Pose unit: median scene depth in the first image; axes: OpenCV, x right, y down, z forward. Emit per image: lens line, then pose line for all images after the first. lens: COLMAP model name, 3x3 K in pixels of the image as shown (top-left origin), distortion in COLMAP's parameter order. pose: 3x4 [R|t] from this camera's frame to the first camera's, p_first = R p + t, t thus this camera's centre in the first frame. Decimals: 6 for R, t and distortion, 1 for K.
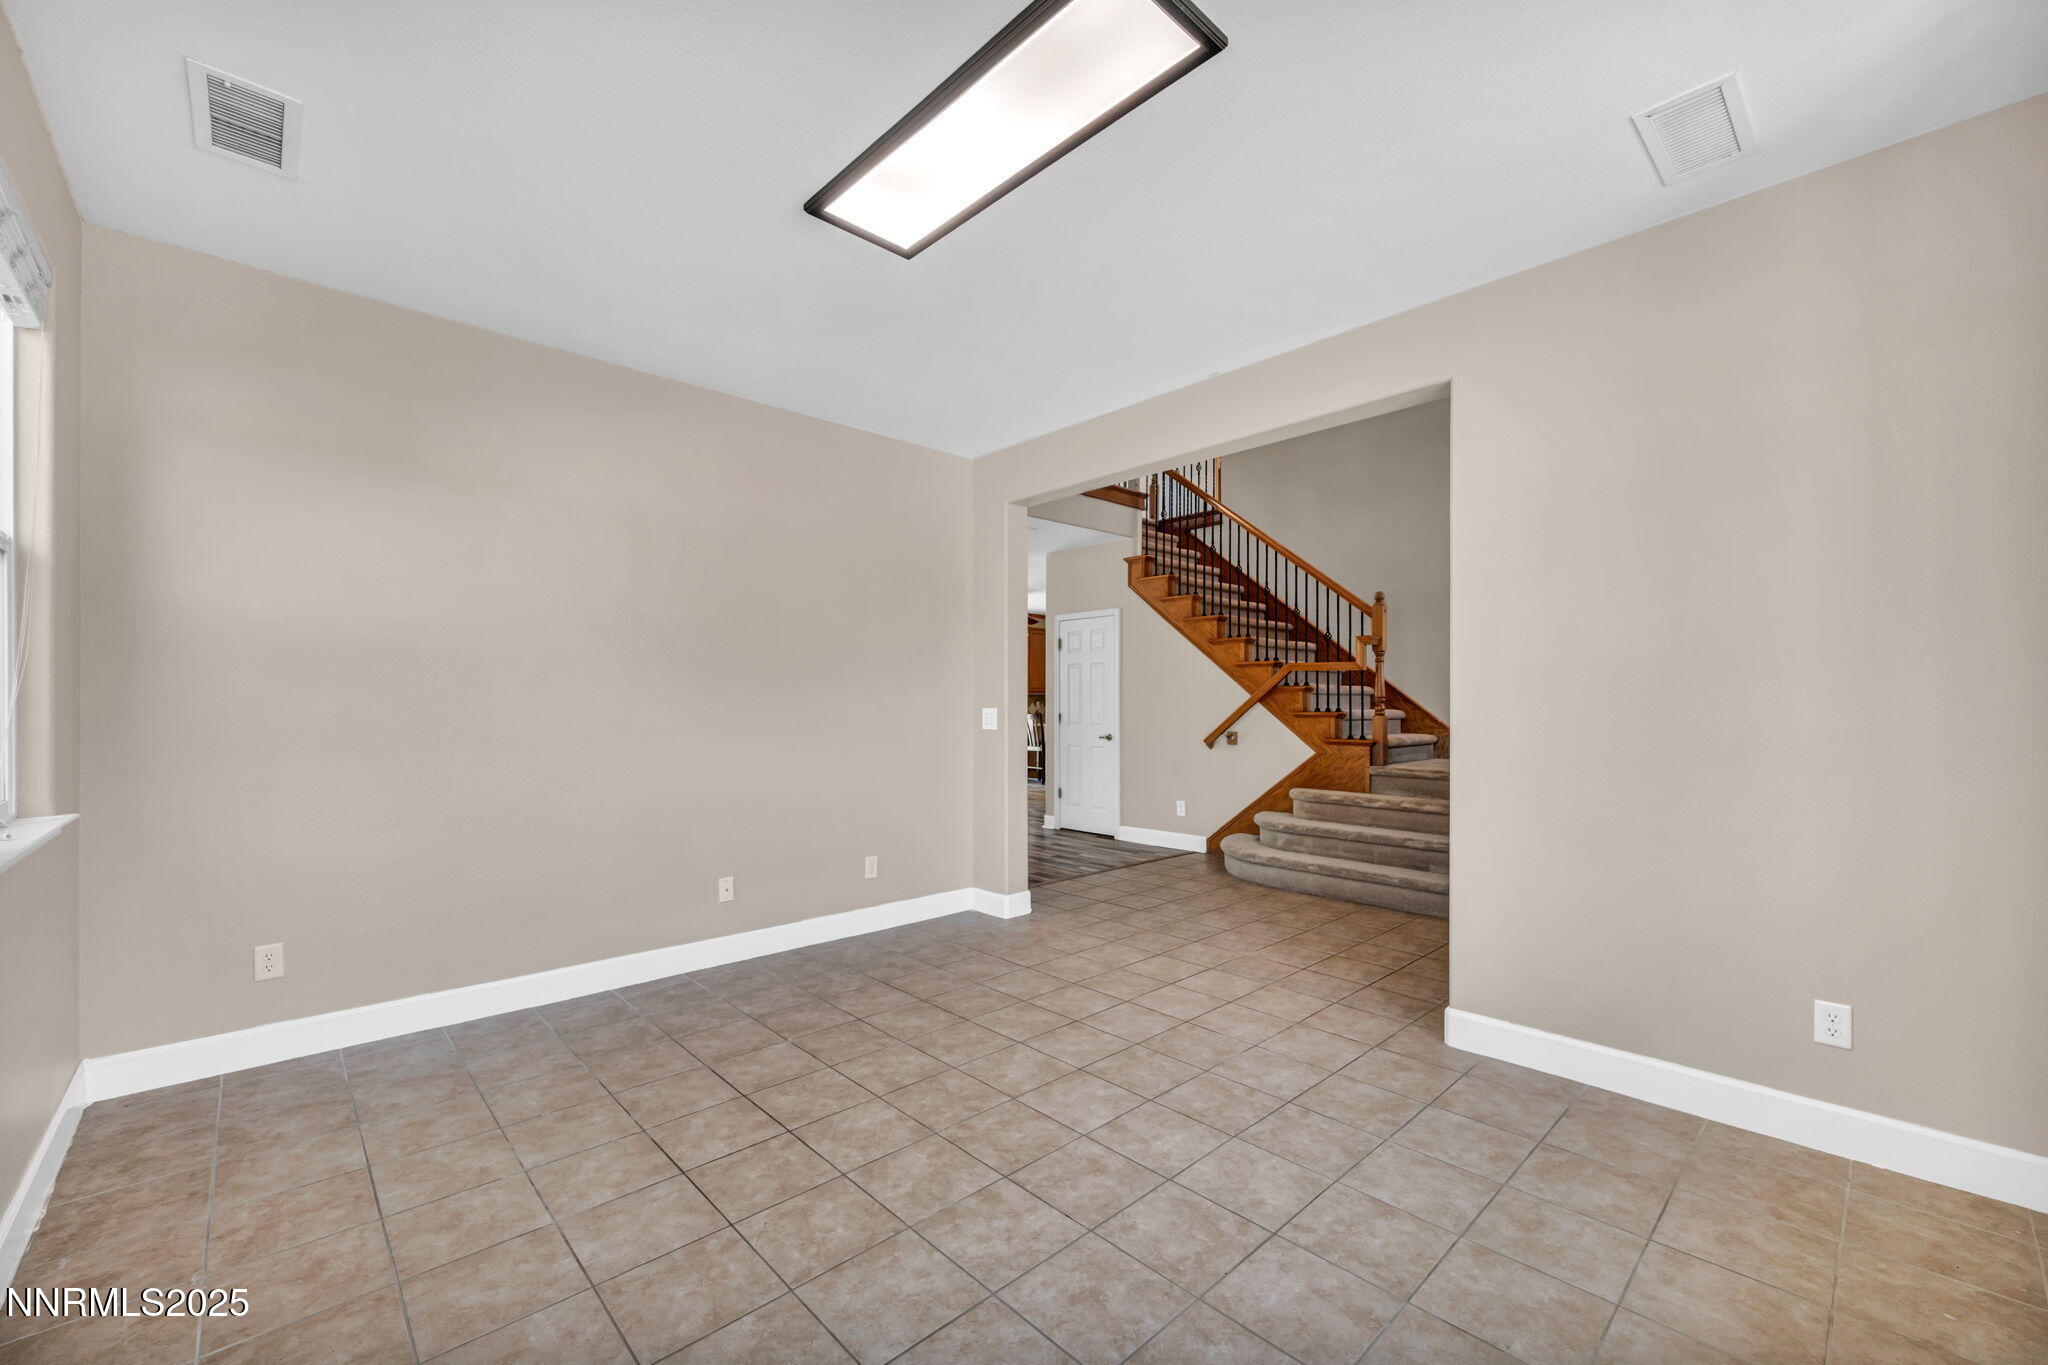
lens RADIAL K [[835.1, 0, 1012.1], [0, 835.1, 702.6], [0, 0, 1]] dist [0.000520, -0.000686]
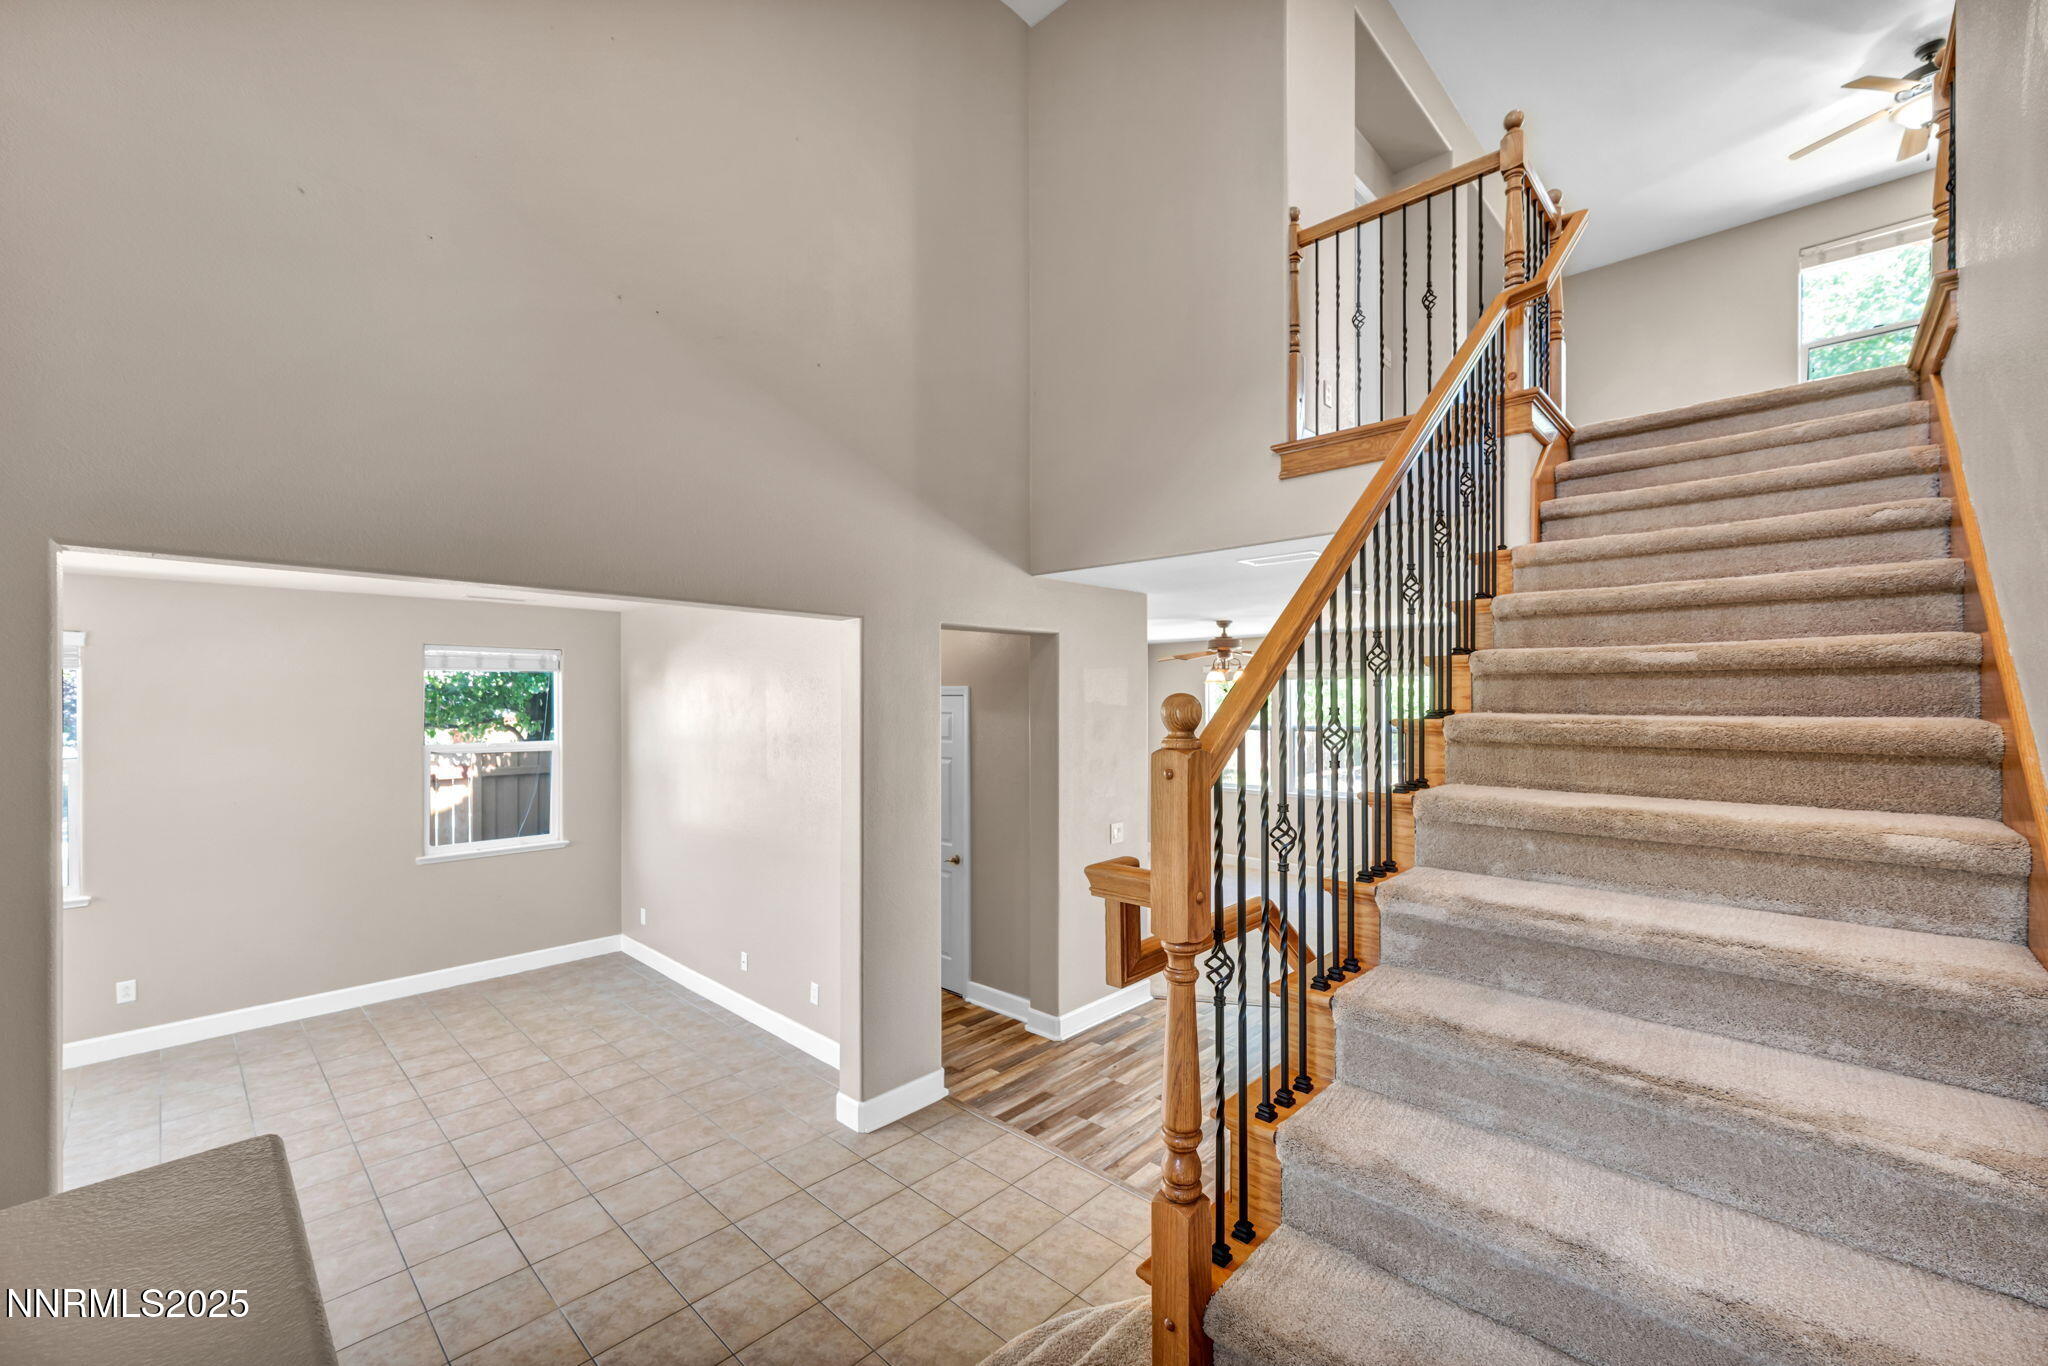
lens RADIAL K [[835.1, 0, 1036.9], [0, 835.1, 686.9], [0, 0, 1]] dist [0.000520, -0.000686]
pose [[0.069821, -0.007744, -0.997529, 0.669417], [0.004744, 0.999961, -0.007431, -0.130881], [0.997548, -0.004213, 0.069855, 0.909389]]
